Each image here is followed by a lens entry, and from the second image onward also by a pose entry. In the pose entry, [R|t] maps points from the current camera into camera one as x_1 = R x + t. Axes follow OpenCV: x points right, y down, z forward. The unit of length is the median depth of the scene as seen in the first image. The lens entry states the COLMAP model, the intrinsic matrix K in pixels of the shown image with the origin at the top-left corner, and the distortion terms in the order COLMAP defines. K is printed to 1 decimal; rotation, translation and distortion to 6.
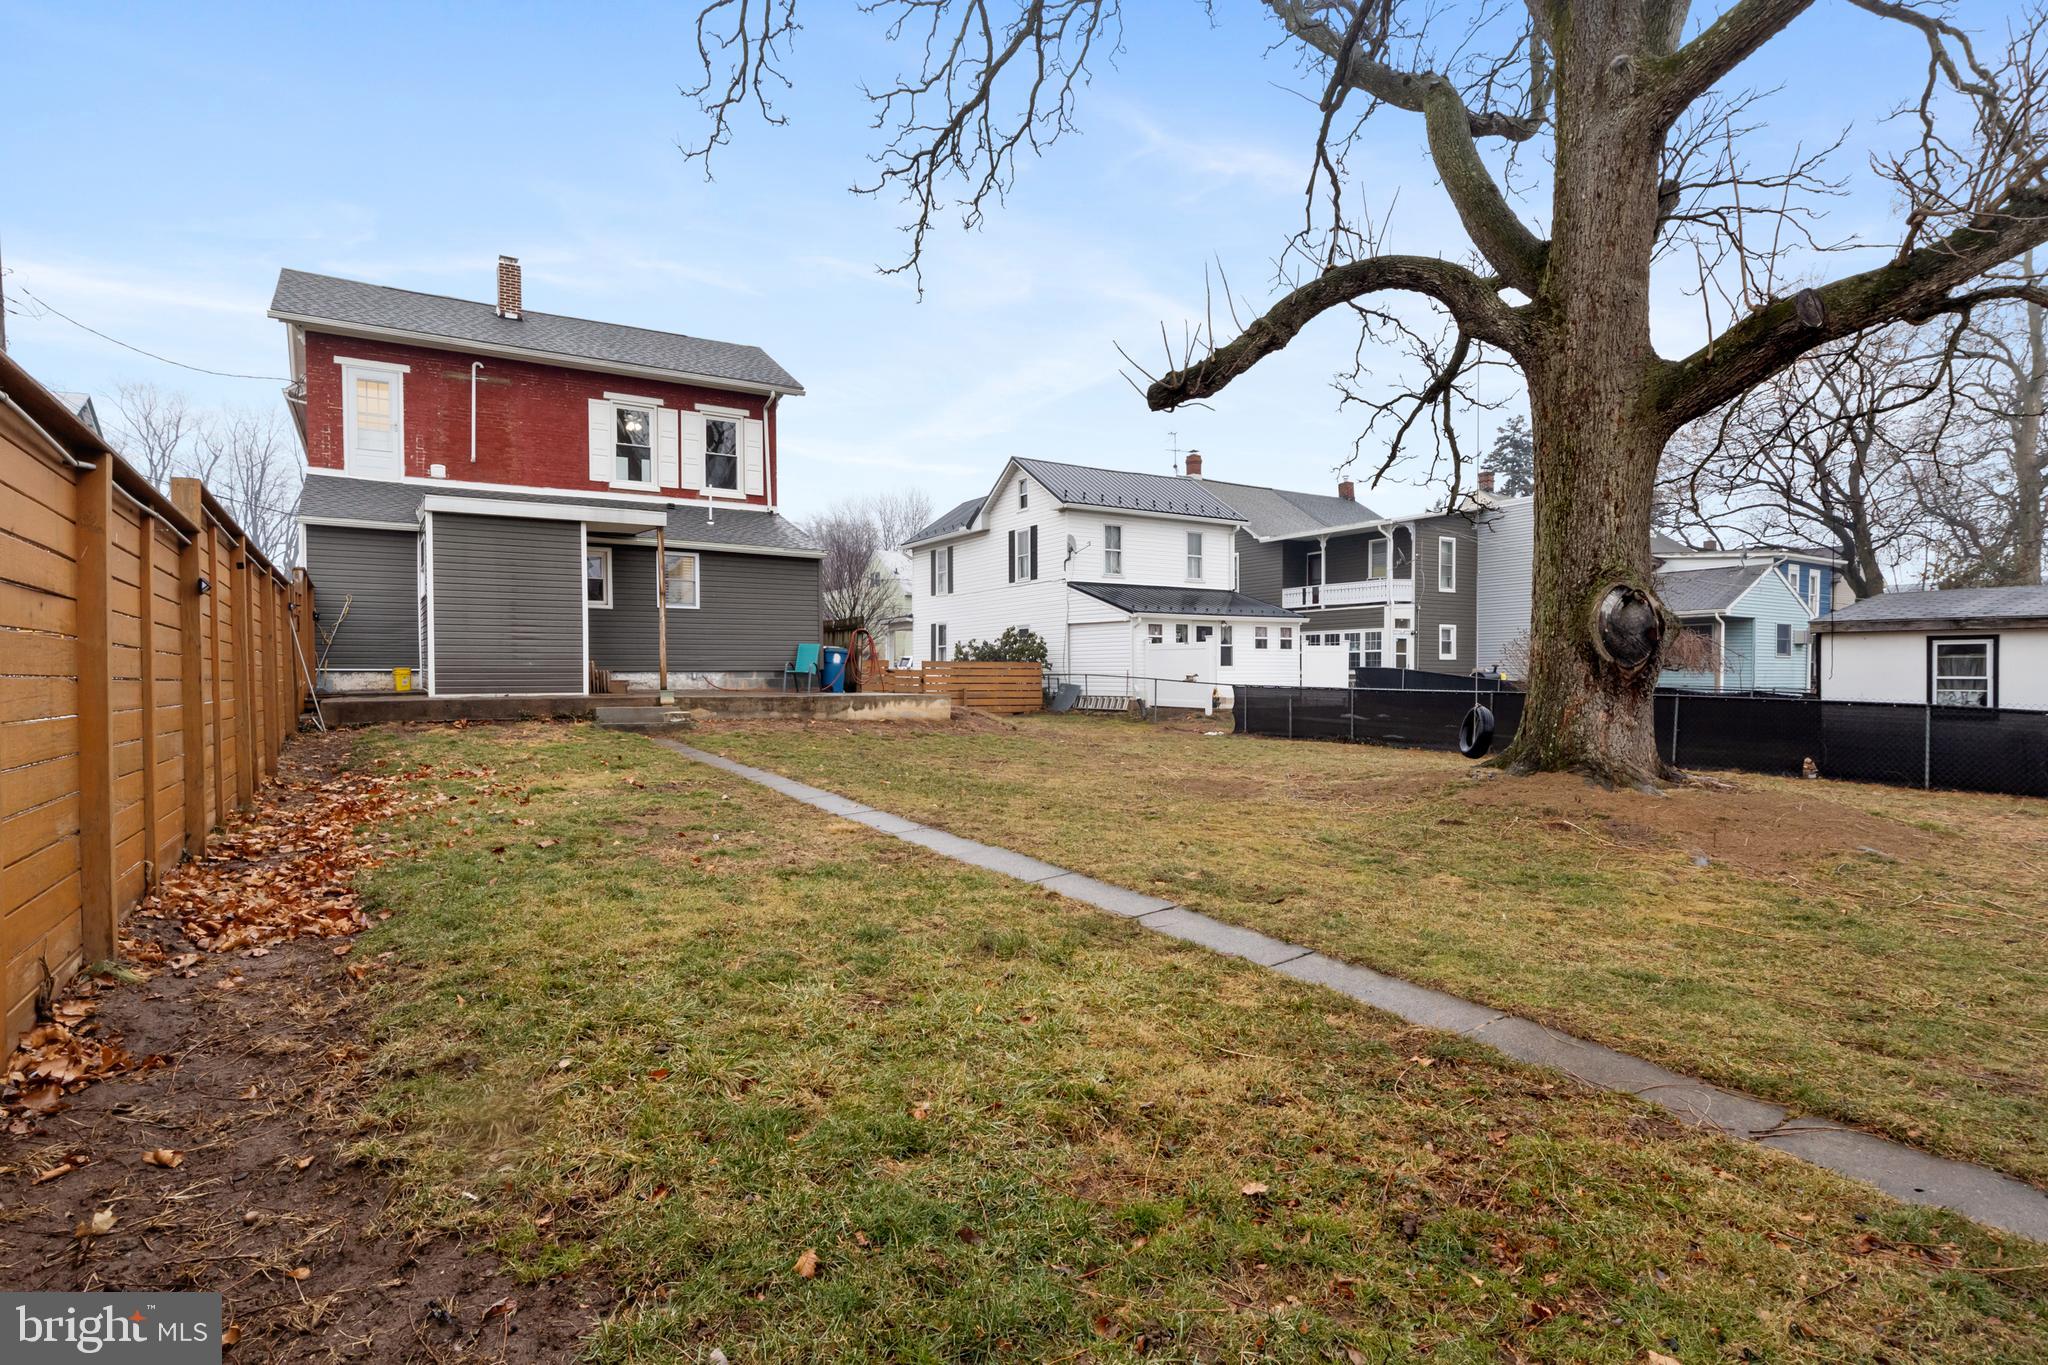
lens RADIAL K [[1035.0, 0, 1028.5], [0, 1035.0, 699.6], [0, 0, 1]] dist [-0.008842, -0.002387]
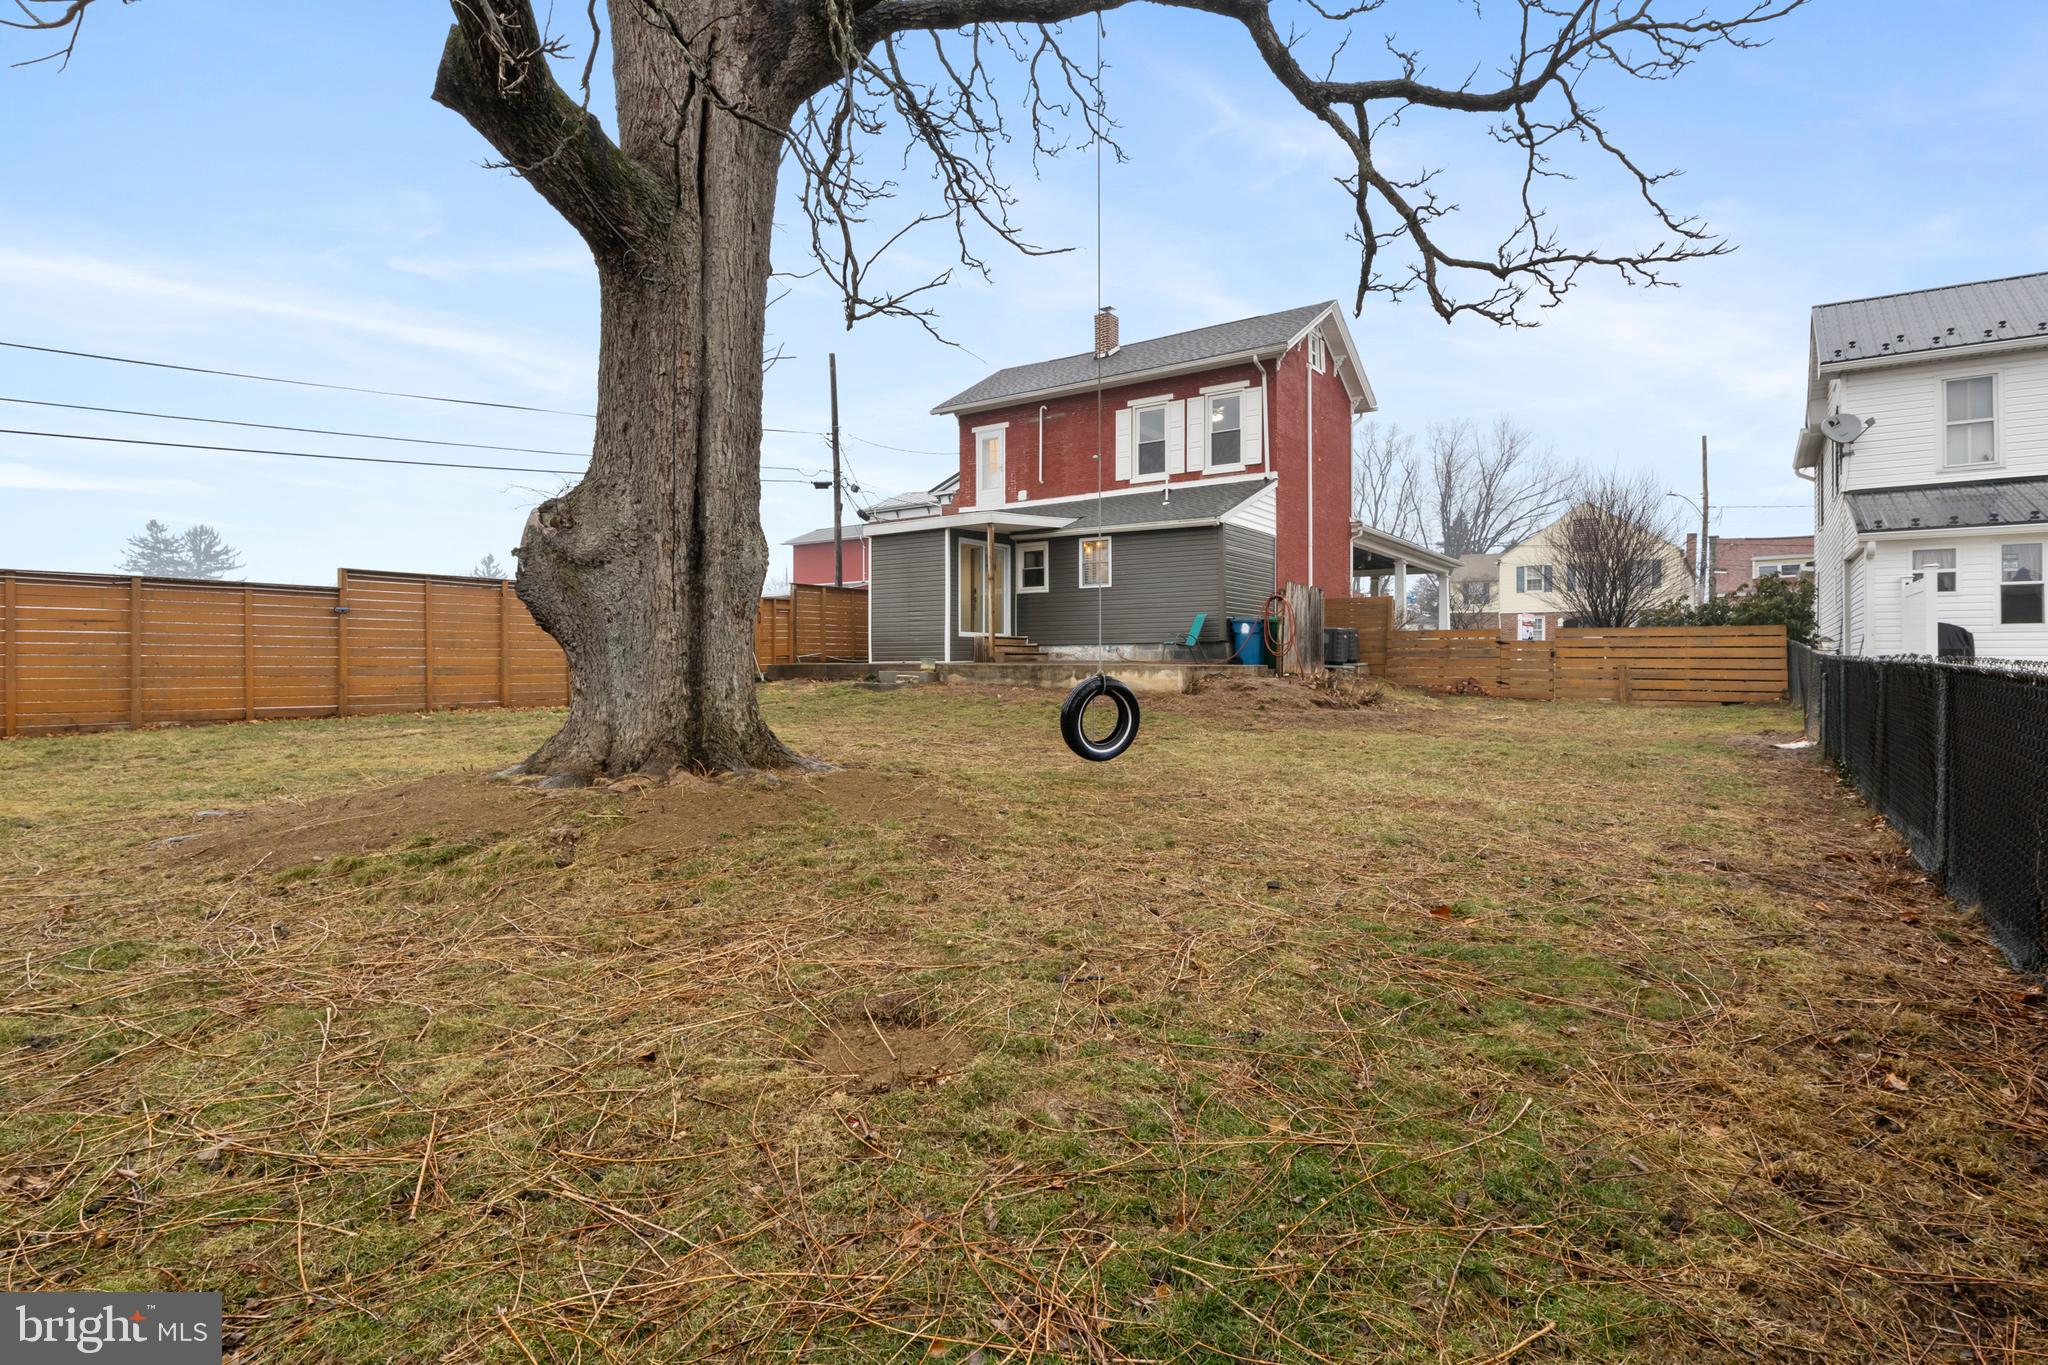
lens RADIAL K [[1035.0, 0, 1006.7], [0, 1035.0, 672.2], [0, 0, 1]] dist [-0.008842, -0.002387]
pose [[0.362469, 0.011813, -0.931921, 0.639046], [-0.020249, 0.999783, 0.004797, -0.000276], [0.931776, 0.017132, 0.362629, 0.481208]]
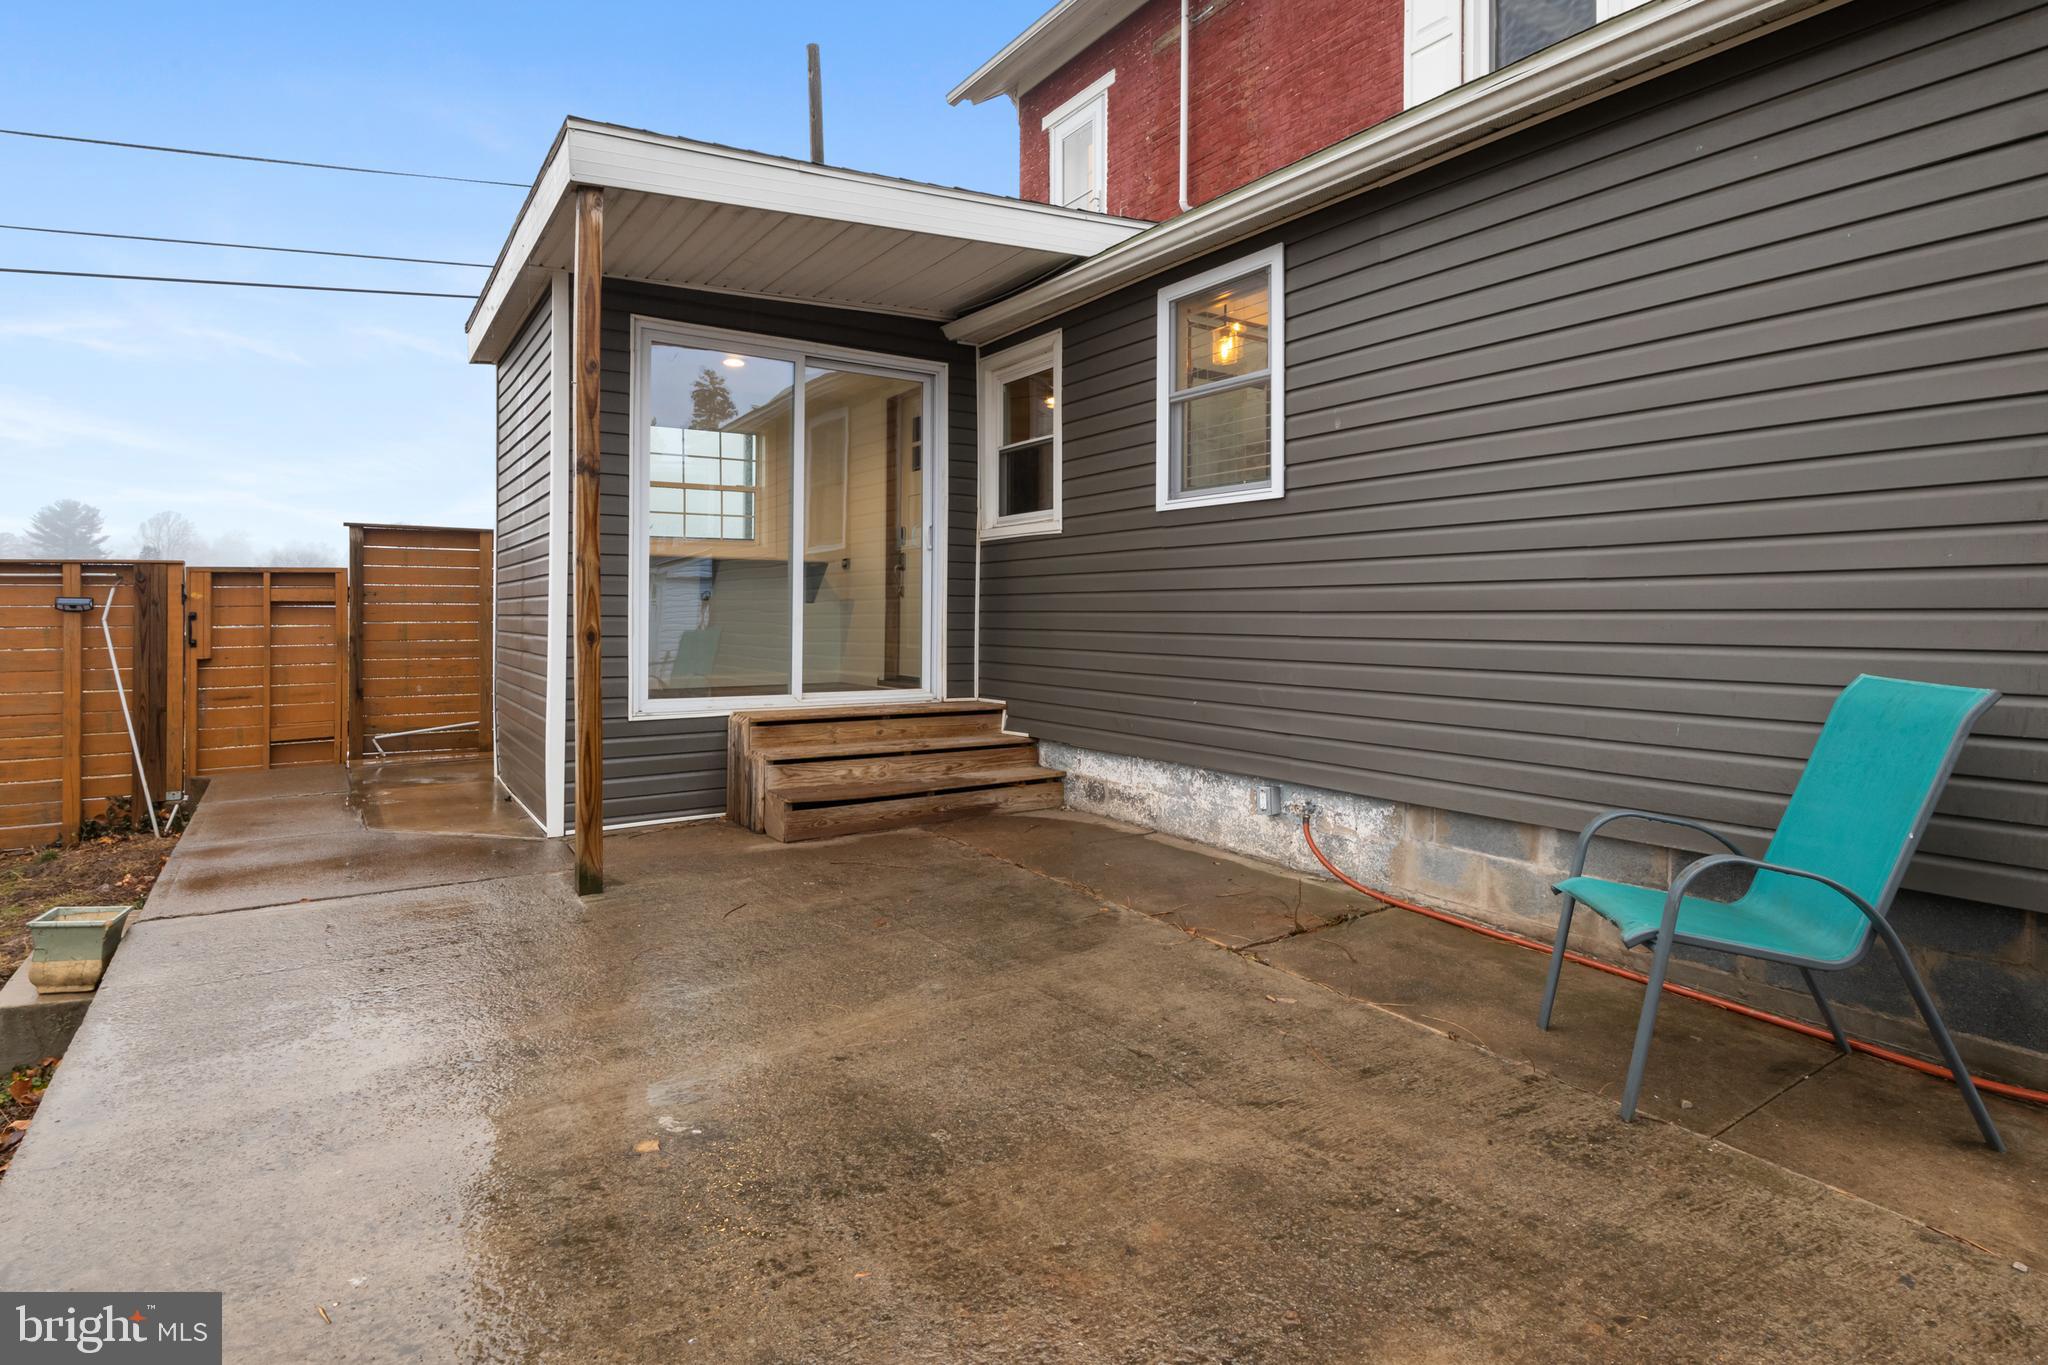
lens RADIAL K [[1035.0, 0, 1035.4], [0, 1035.0, 611.2], [0, 0, 1]] dist [-0.008842, -0.002387]
pose [[0.017685, 0.006736, -0.999821, -0.097176], [-0.023228, 0.999710, 0.006324, -0.061831], [0.999574, 0.023112, 0.017836, 0.908706]]
